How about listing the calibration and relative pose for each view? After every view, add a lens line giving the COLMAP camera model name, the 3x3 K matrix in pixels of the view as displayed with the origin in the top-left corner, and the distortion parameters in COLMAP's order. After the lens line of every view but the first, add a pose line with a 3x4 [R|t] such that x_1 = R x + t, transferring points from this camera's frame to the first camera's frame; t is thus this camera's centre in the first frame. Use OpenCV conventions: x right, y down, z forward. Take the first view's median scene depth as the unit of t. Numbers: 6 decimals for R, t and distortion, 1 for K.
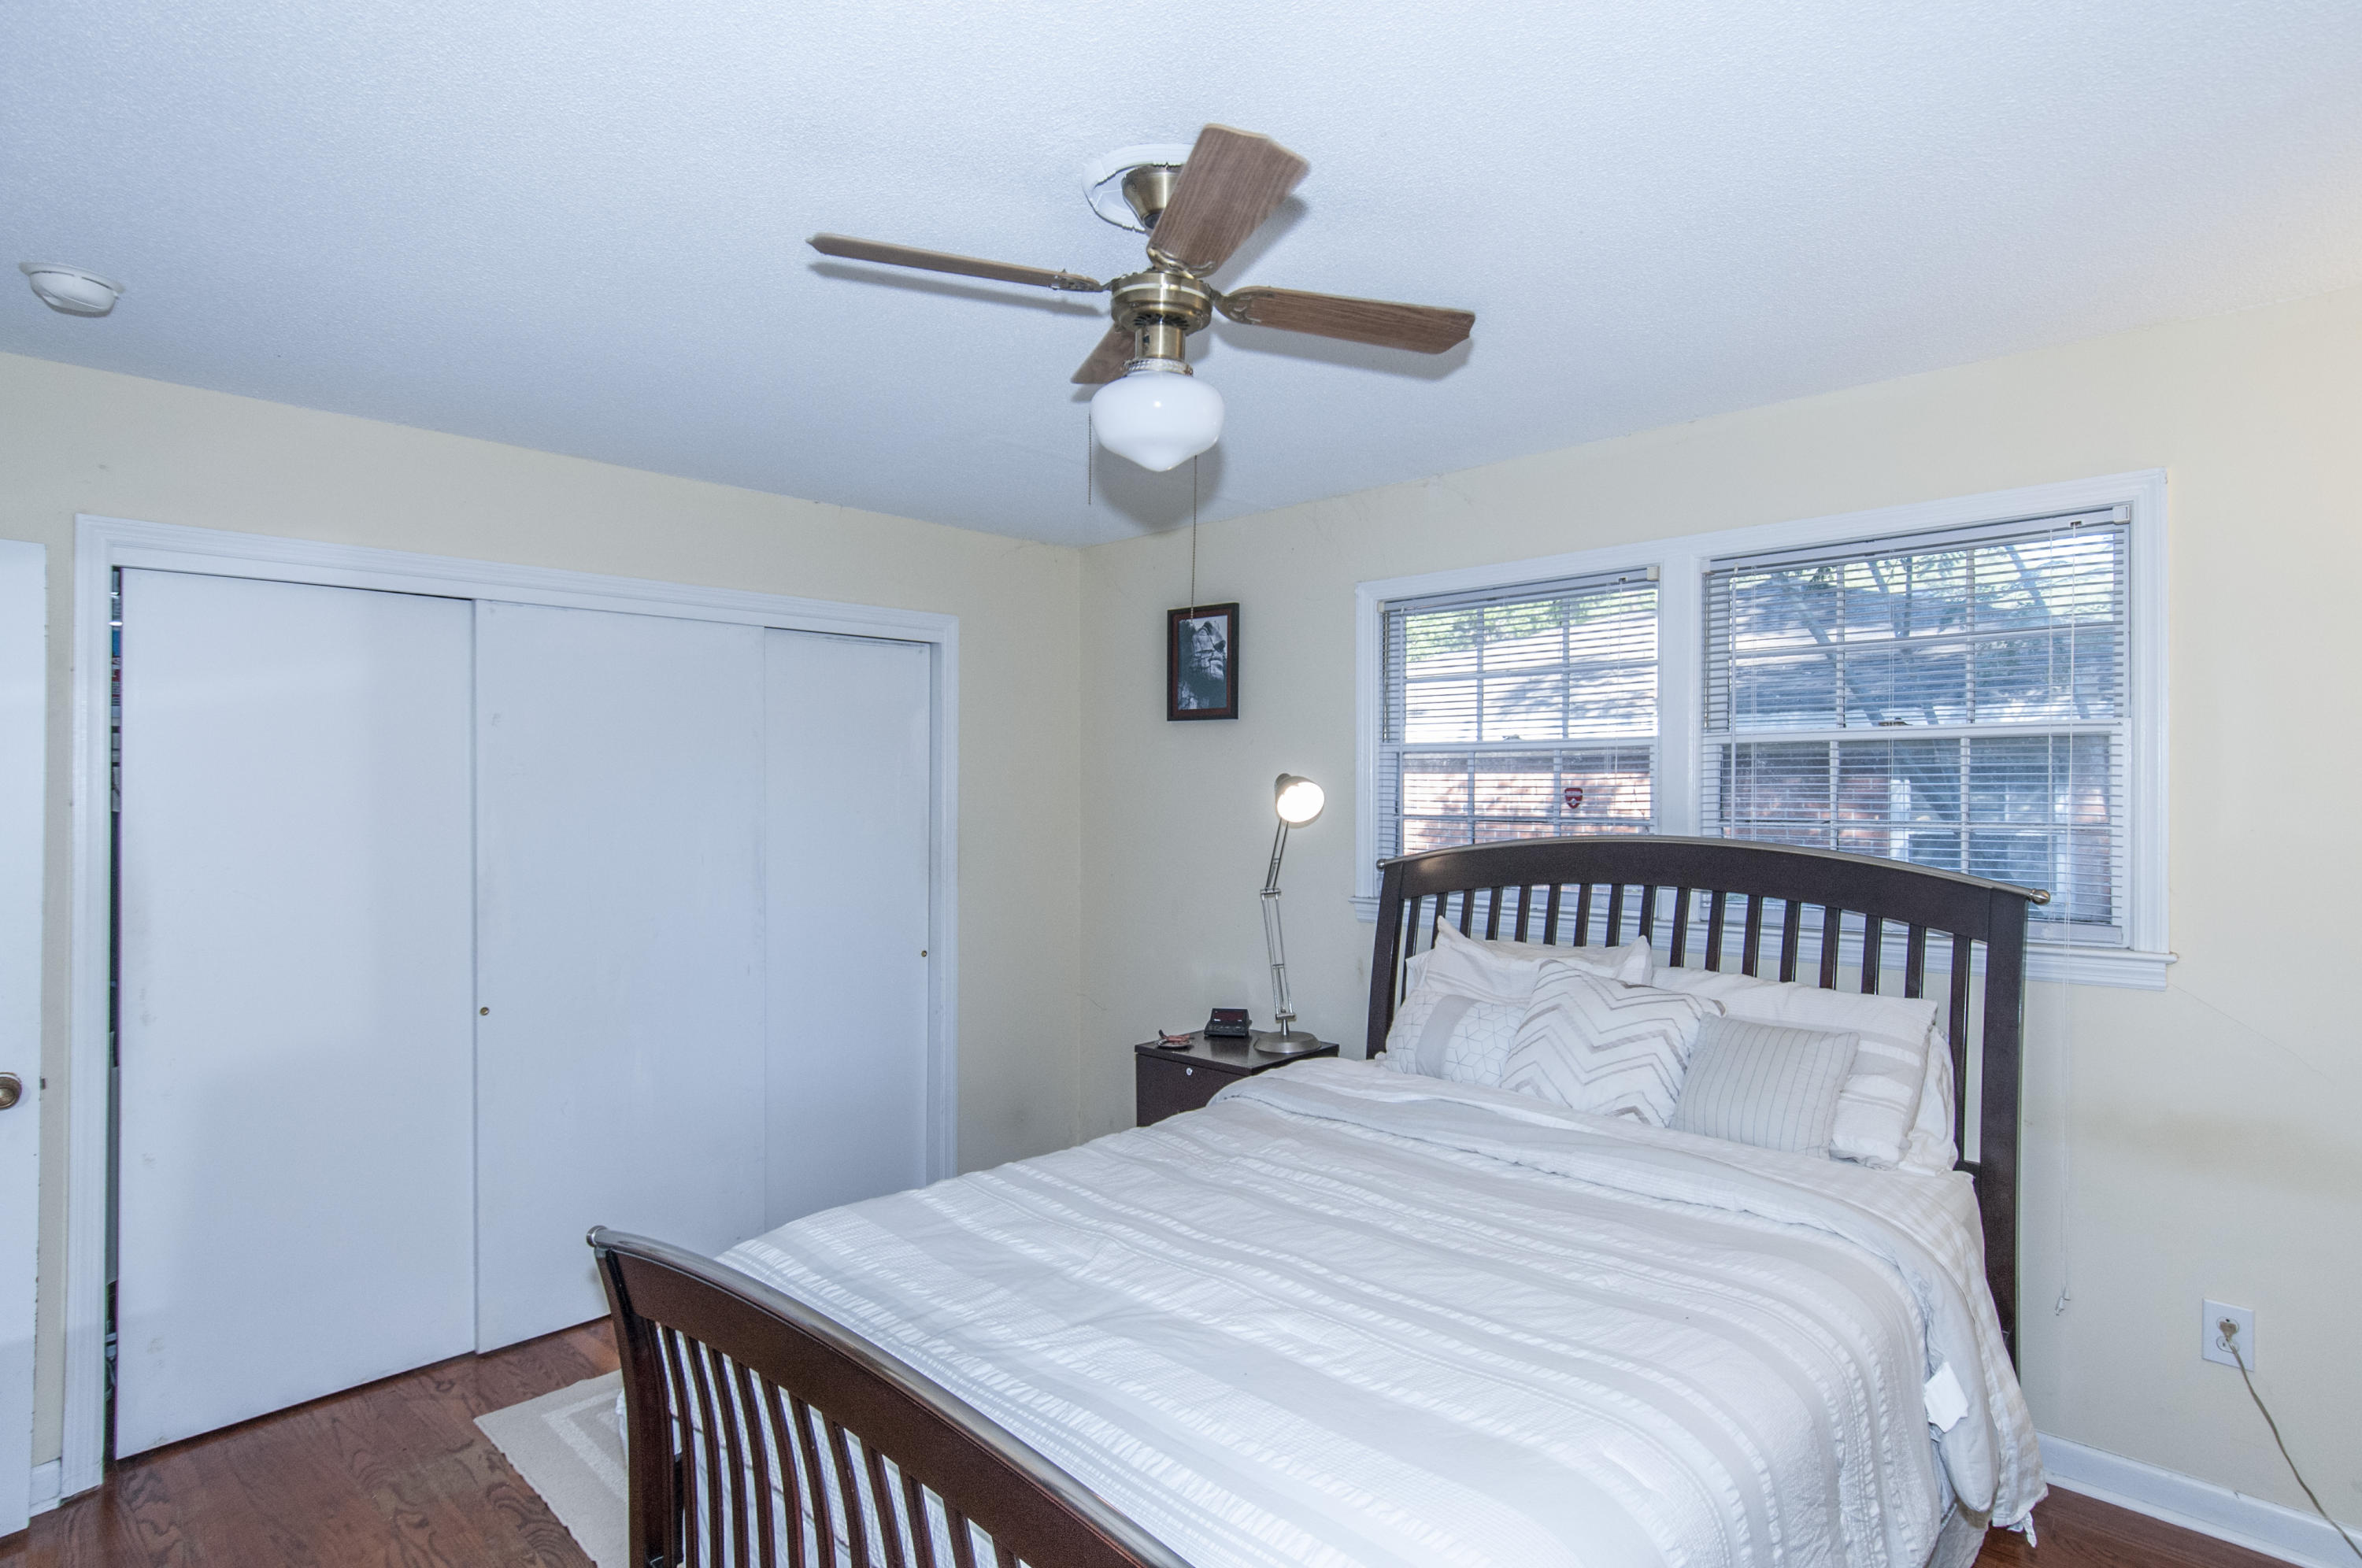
lens RADIAL K [[1231.9, 0, 1203.0], [0, 1231.9, 777.2], [0, 0, 1]] dist [0.002196, -0.004498]
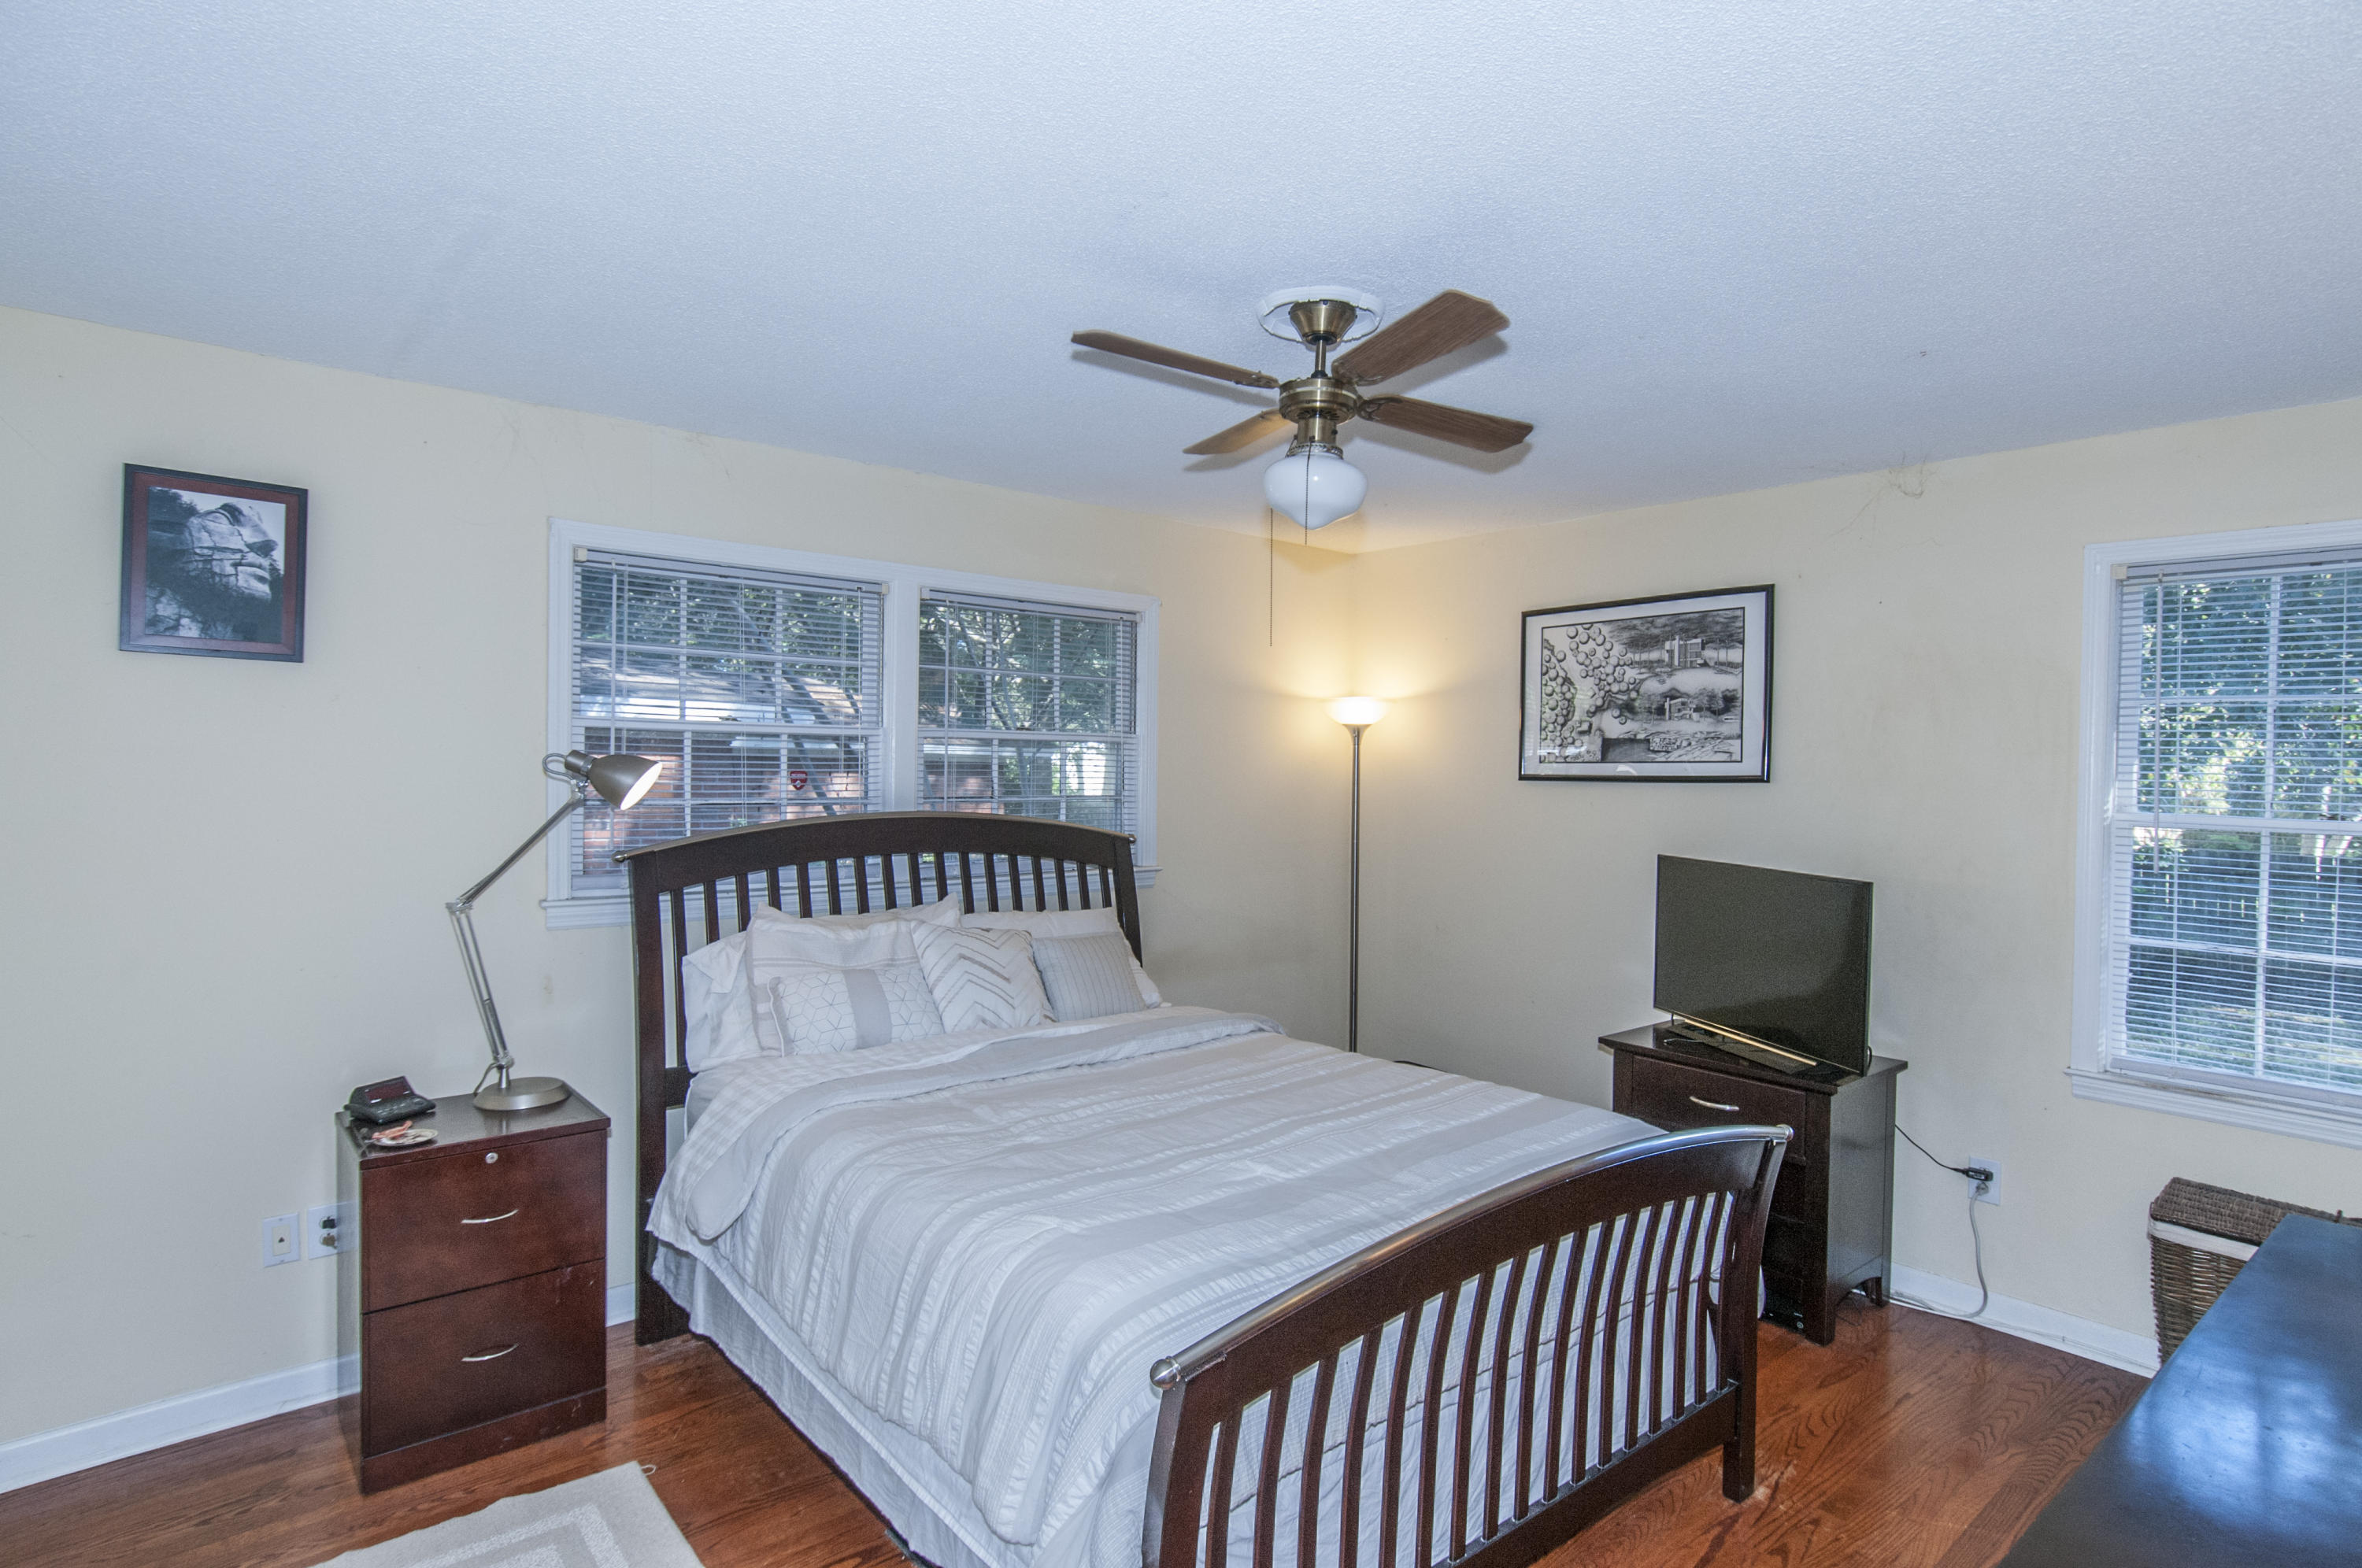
lens RADIAL K [[1231.9, 0, 1203.1], [0, 1231.9, 796.3], [0, 0, 1]] dist [0.002196, -0.004498]
pose [[0.094343, -0.015371, 0.995421, -0.660255], [-0.019090, 0.999669, 0.017246, 0.004899], [-0.995357, -0.020629, 0.094018, 0.495370]]
